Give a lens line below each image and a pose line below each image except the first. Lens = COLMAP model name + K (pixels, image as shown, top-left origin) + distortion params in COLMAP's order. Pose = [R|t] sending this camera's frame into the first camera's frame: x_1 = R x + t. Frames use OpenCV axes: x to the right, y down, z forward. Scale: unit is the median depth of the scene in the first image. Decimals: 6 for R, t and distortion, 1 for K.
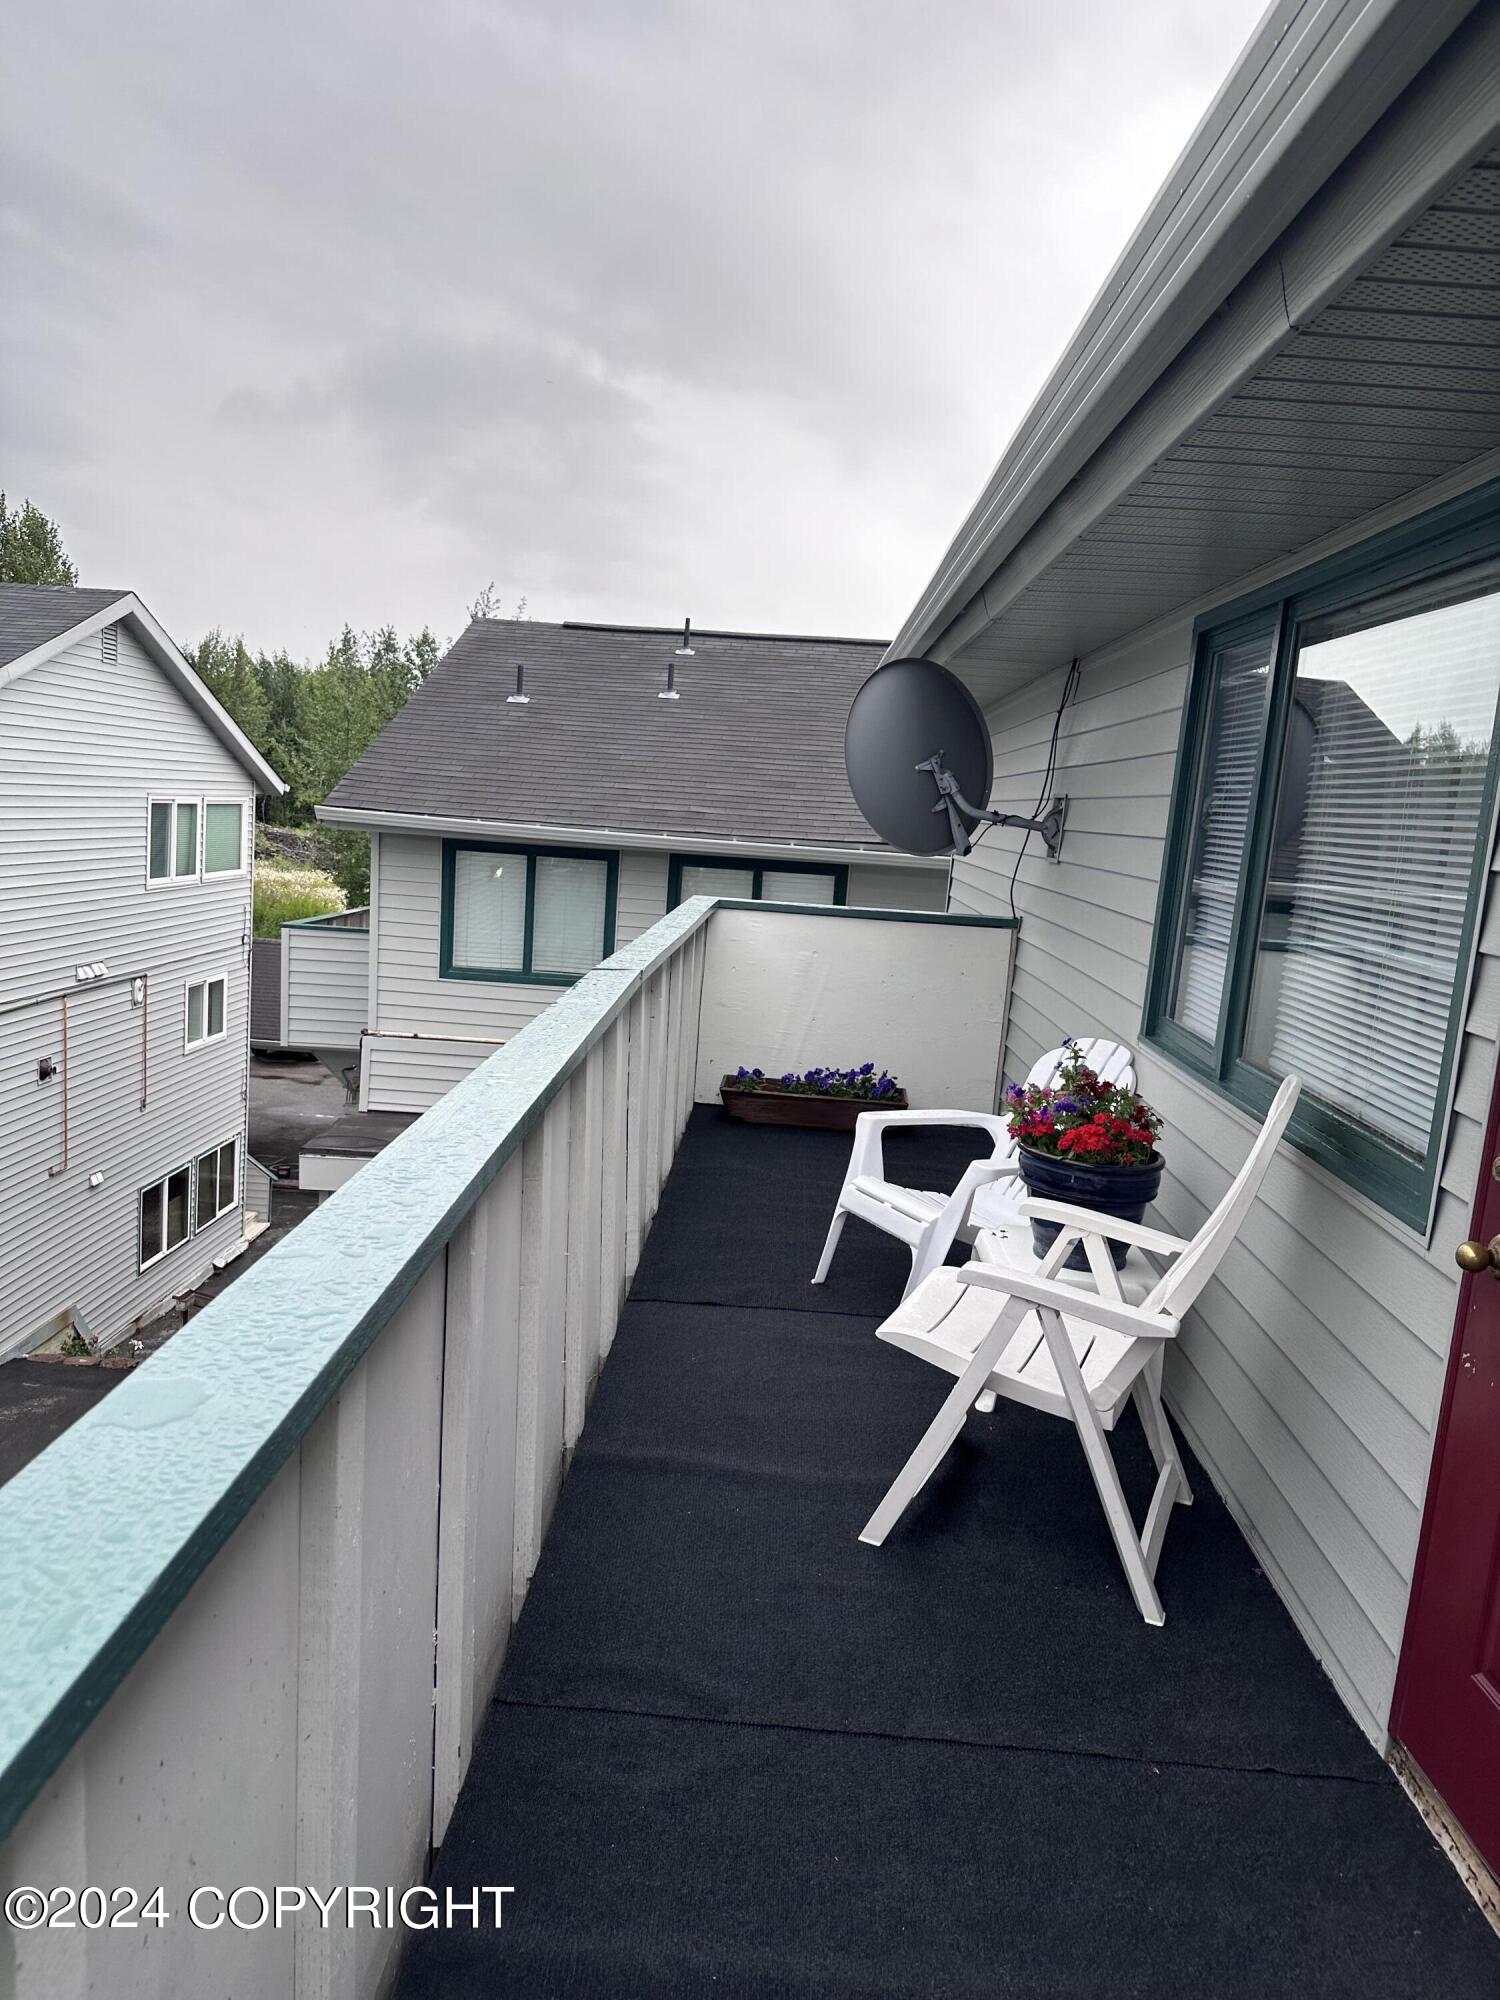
lens RADIAL K [[1400.5, 0, 738.2], [0, 1400.5, 1017.0], [0, 0, 1]] dist [0.037865, -0.070073]
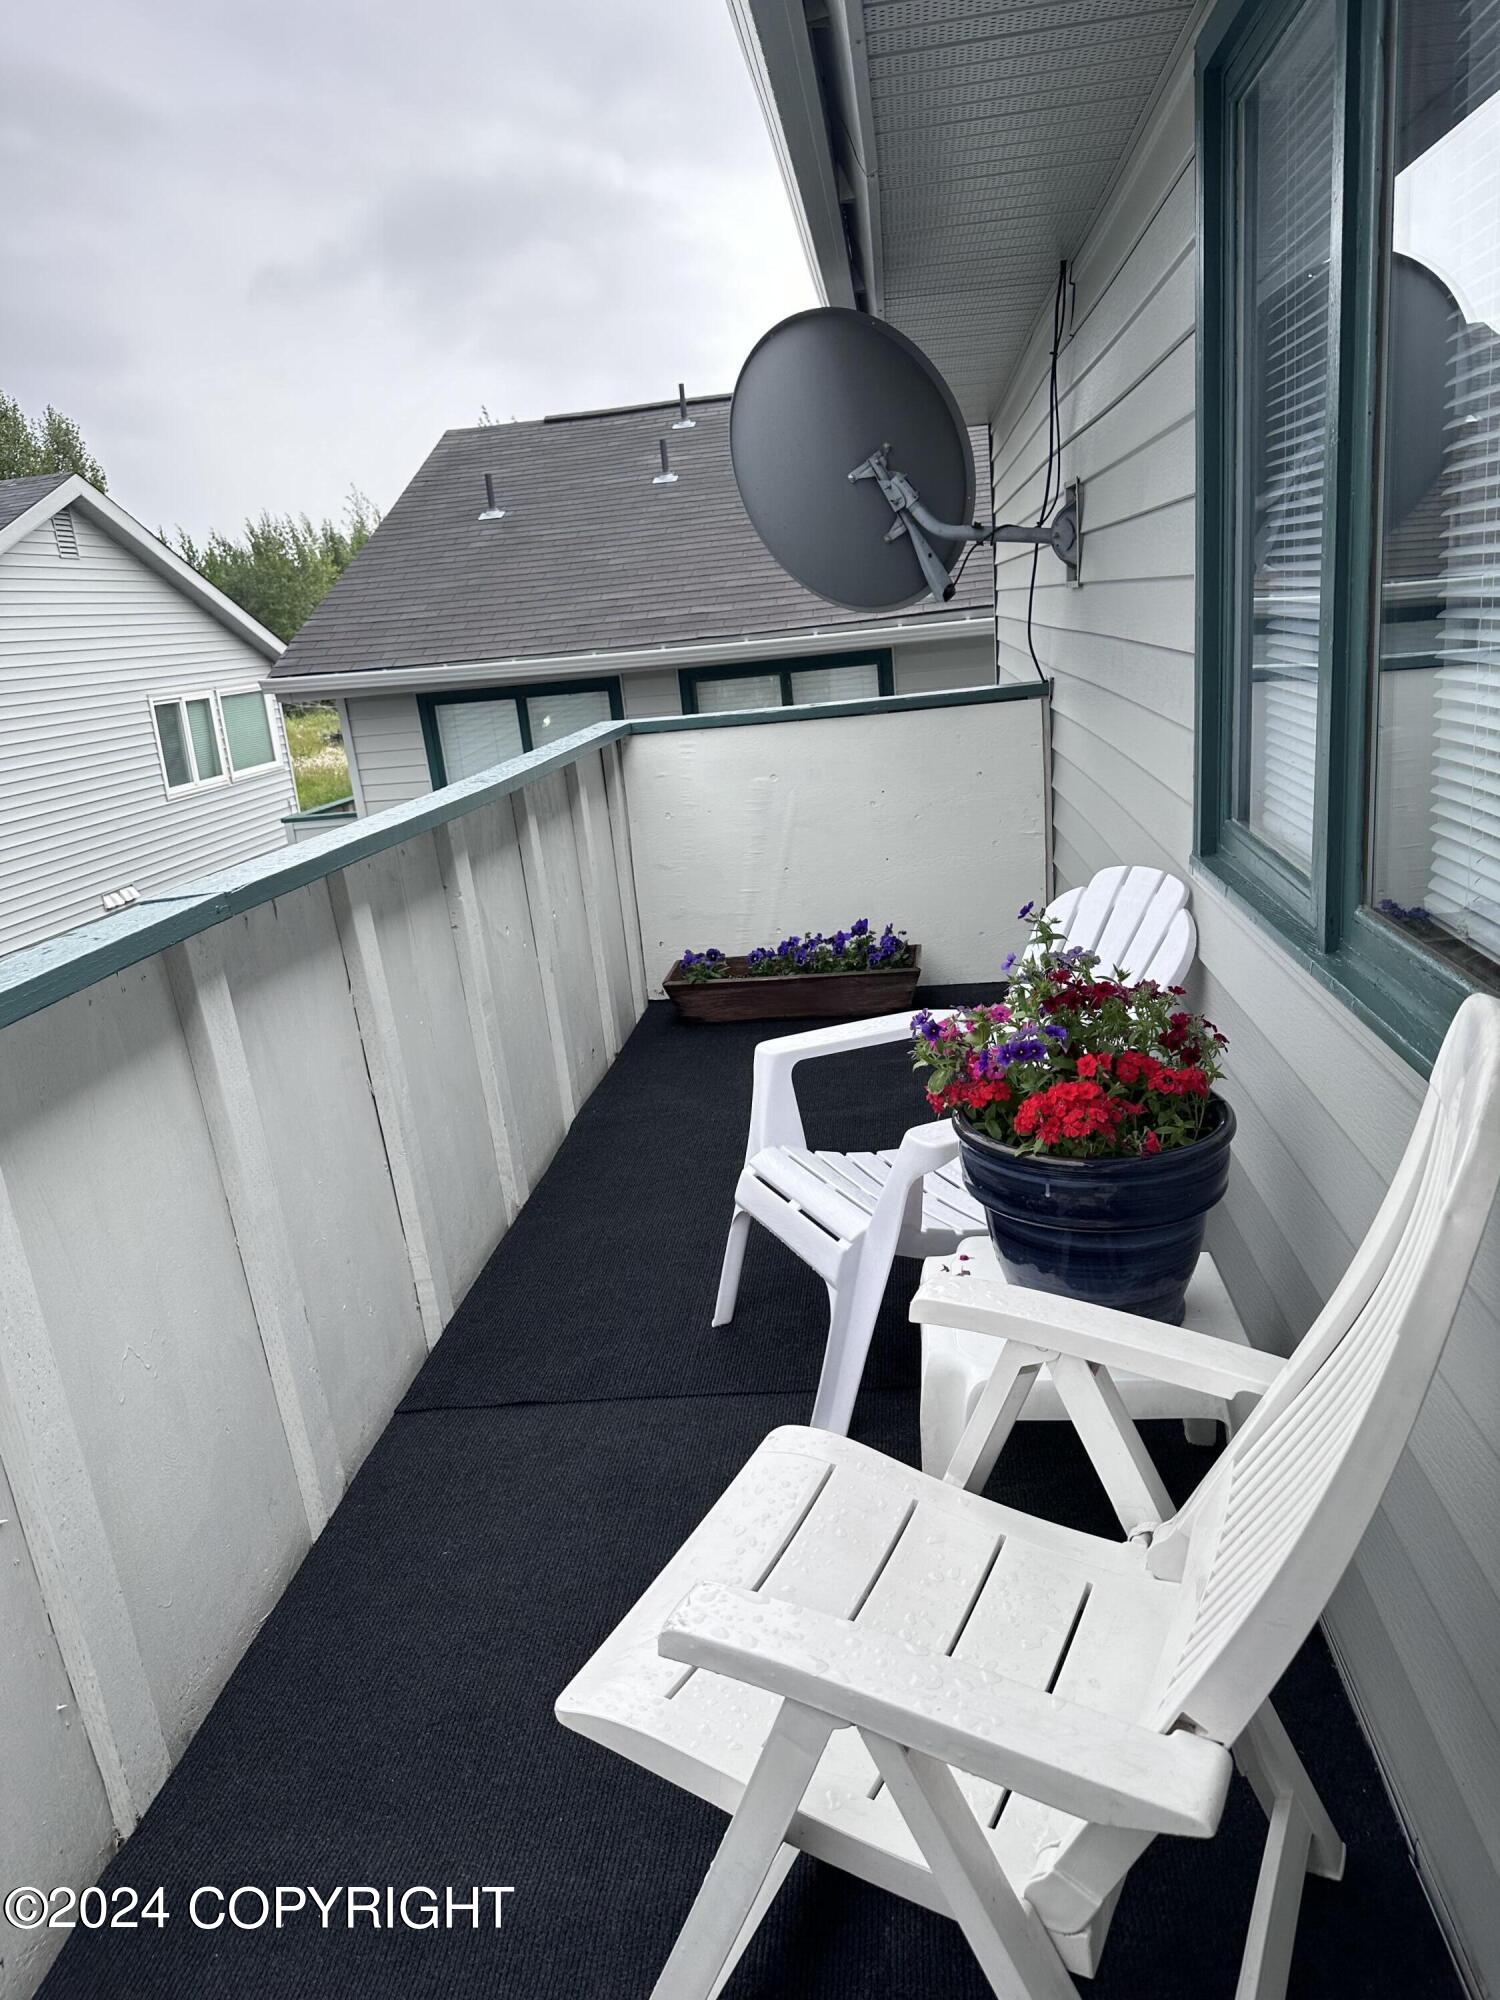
lens RADIAL K [[1400.5, 0, 766.6], [0, 1400.5, 993.2], [0, 0, 1]] dist [0.037865, -0.070073]
pose [[0.984951, -0.140362, -0.100848, 0.112240], [0.150918, 0.982844, 0.106030, -0.012960], [0.084236, -0.119654, 0.989236, 0.282254]]
